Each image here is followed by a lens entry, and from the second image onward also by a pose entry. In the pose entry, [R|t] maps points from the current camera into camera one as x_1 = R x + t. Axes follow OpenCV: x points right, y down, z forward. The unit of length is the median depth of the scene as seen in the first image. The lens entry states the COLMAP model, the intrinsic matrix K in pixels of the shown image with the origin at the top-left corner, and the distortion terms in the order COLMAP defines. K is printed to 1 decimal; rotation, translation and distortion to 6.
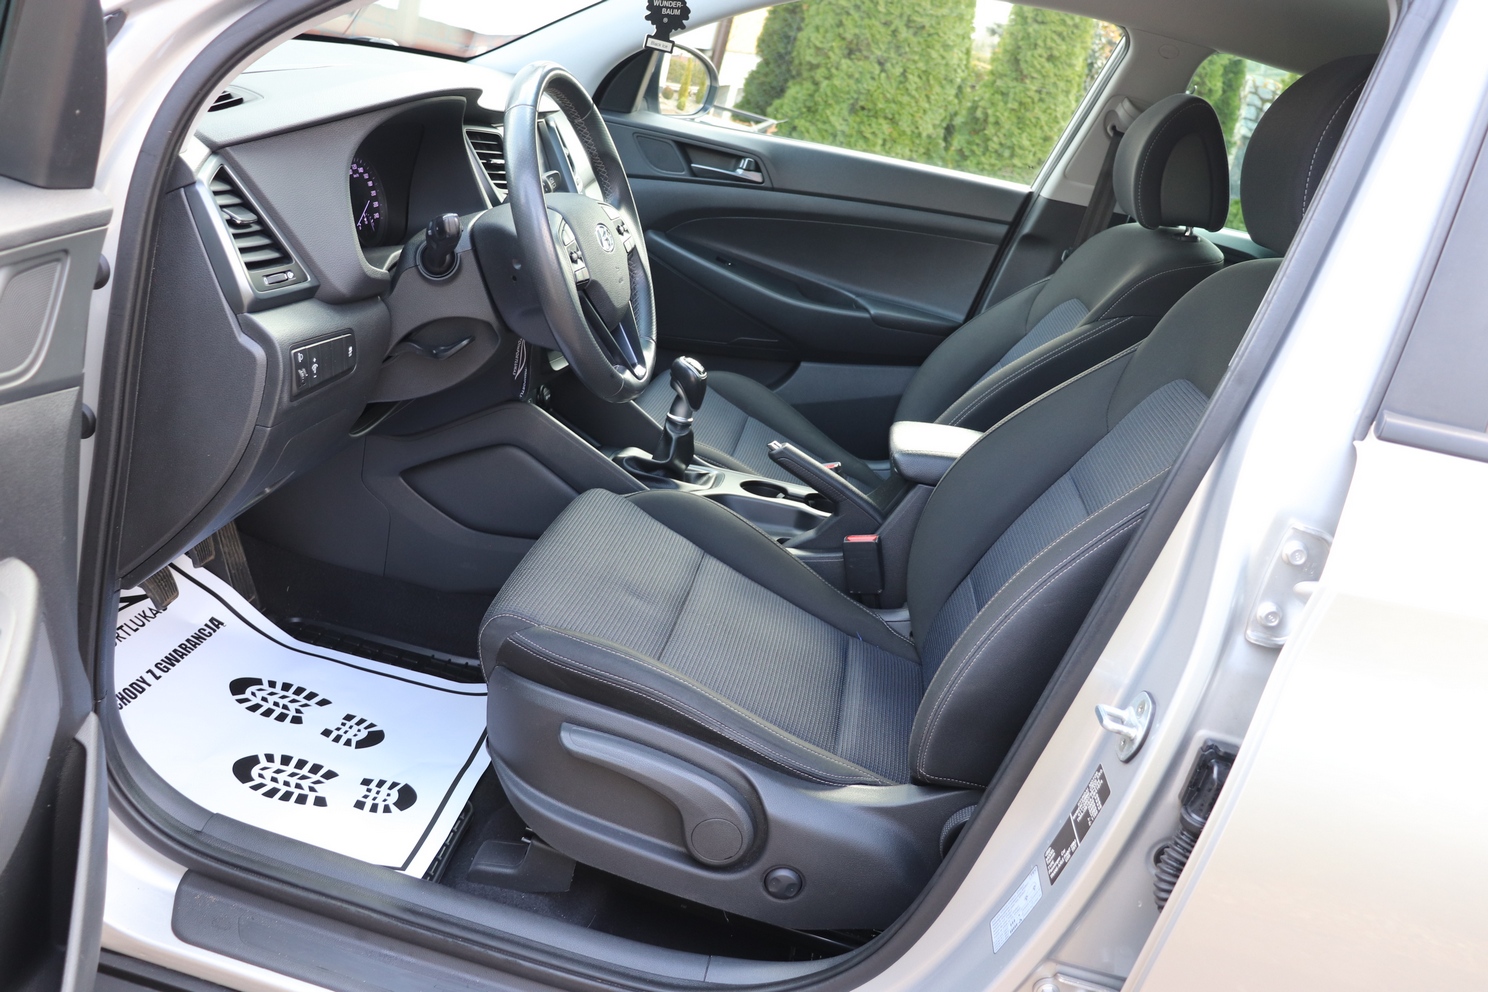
lens RADIAL K [[1227.6, 0, 735.7], [0, 1227.6, 488.9], [0, 0, 1]] dist [-0.180077, 0.162113]
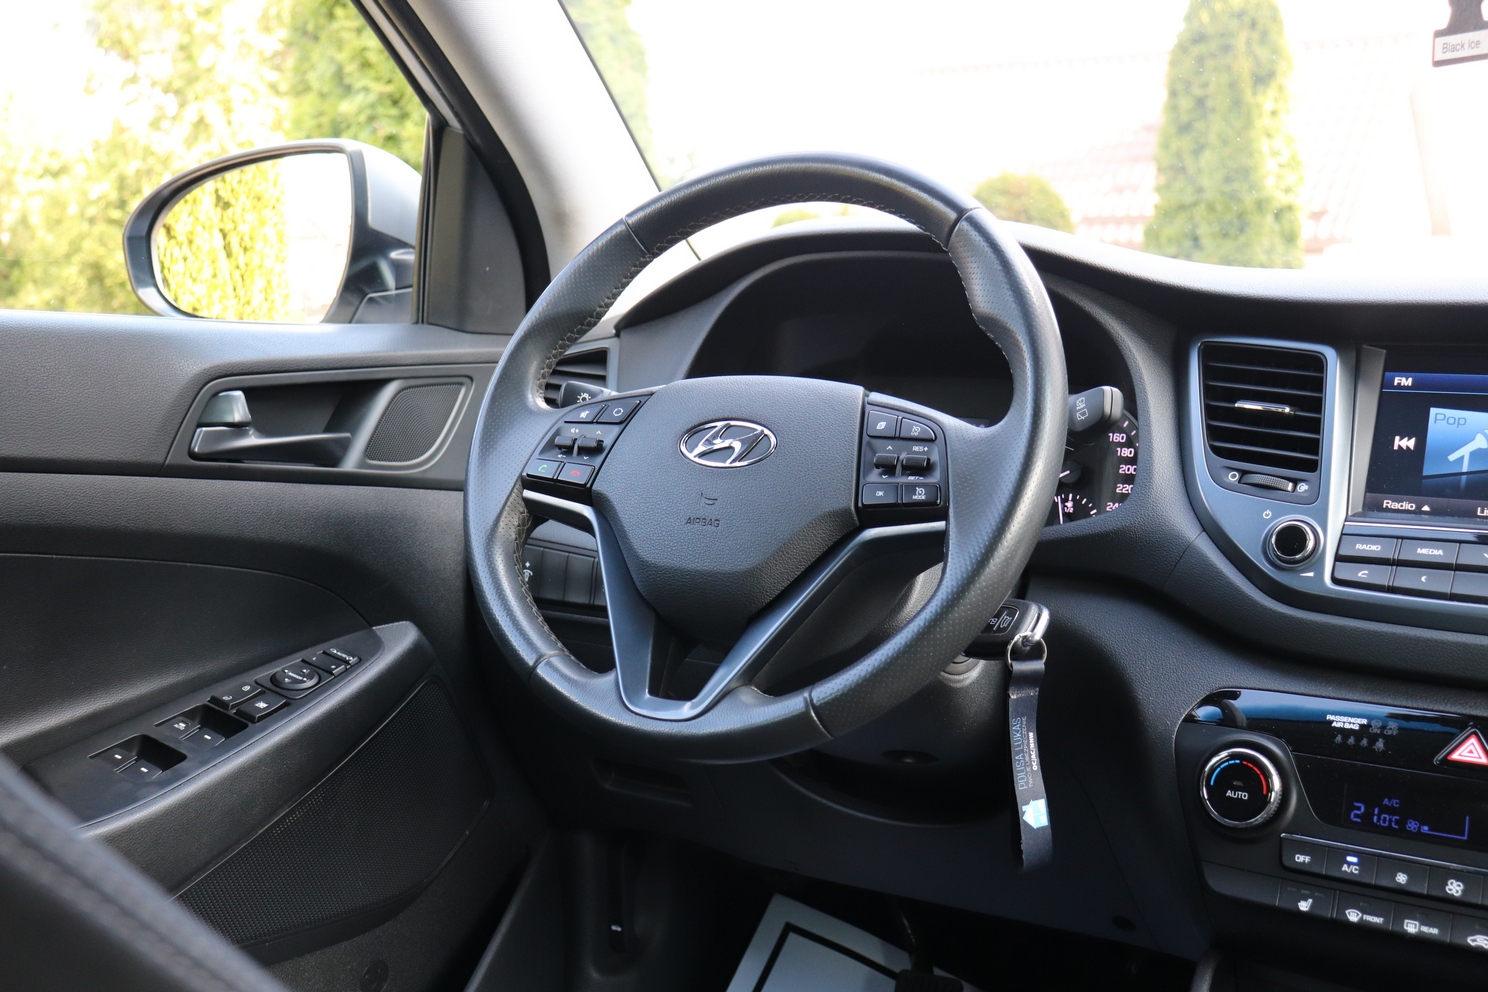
lens RADIAL K [[1722.6, 0, 725.2], [0, 1722.6, 488.7], [0, 0, 1]] dist [-0.089391, 0.248131]
pose [[-0.361278, -0.110415, -0.925898, 0.475092], [-0.413733, 0.908851, 0.053053, -0.189654], [0.835645, 0.402241, -0.374030, 1.071536]]
